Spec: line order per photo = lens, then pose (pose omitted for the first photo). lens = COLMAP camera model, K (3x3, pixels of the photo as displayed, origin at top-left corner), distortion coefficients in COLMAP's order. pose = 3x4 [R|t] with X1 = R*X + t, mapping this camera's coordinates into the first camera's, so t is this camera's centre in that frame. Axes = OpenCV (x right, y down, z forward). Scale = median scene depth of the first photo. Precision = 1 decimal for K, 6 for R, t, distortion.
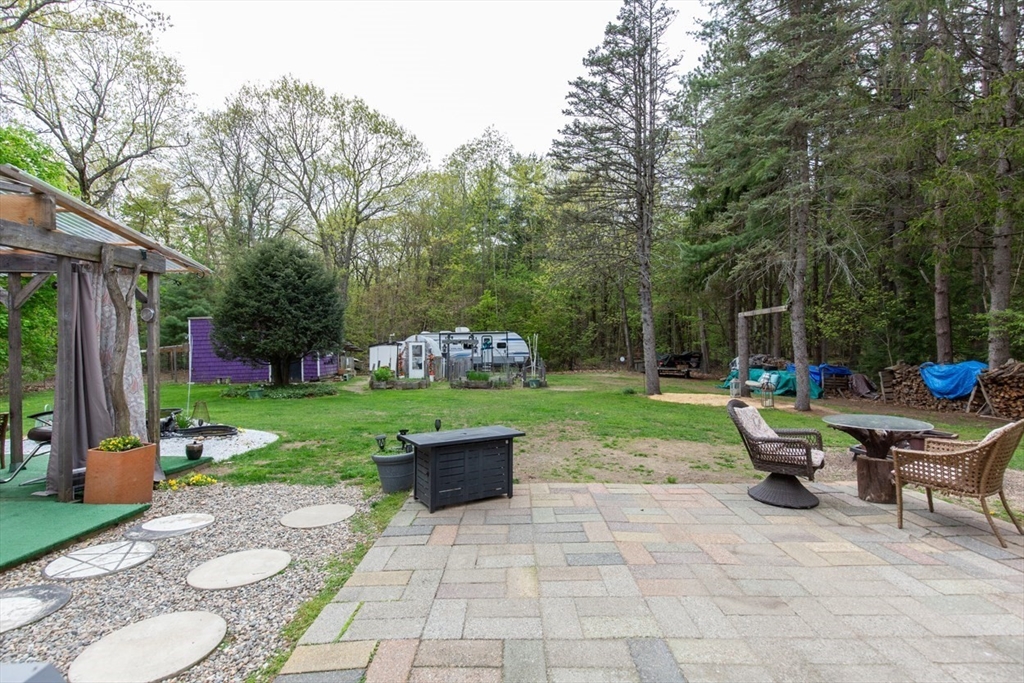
lens RADIAL K [[462.8, 0, 512.0], [0, 462.8, 341.5], [0, 0, 1]] dist [0.002154, 0.000148]
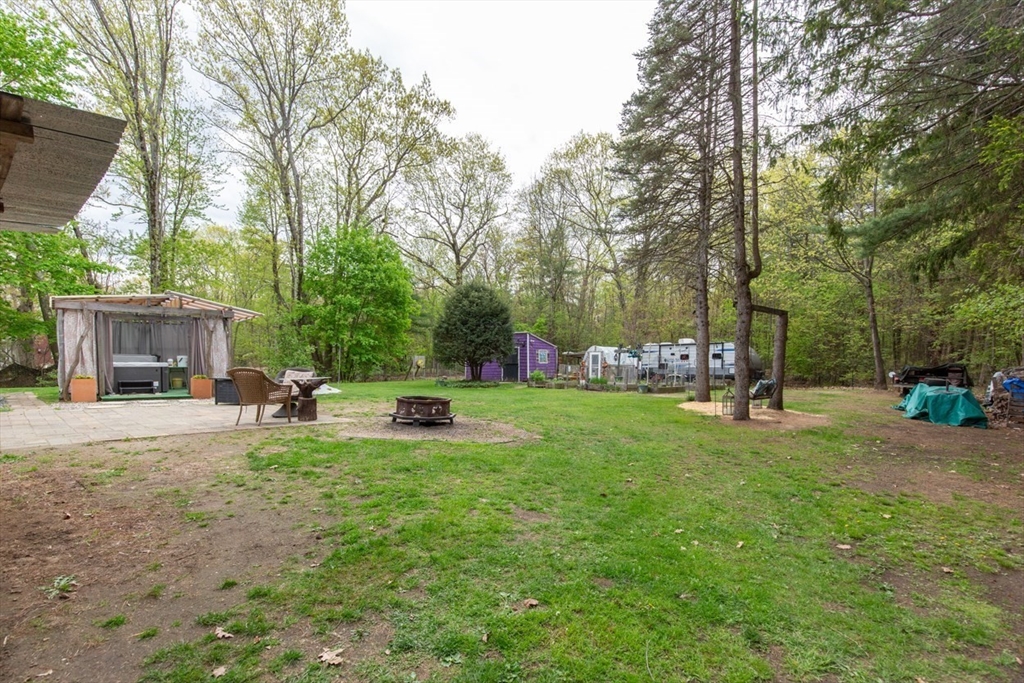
lens RADIAL K [[462.8, 0, 512.0], [0, 462.8, 341.5], [0, 0, 1]] dist [0.002154, 0.000148]
pose [[0.728570, -0.020116, -0.684676, 0.434633], [-0.002032, 0.999501, -0.031528, 0.012048], [0.684968, 0.024362, 0.728165, 0.013165]]
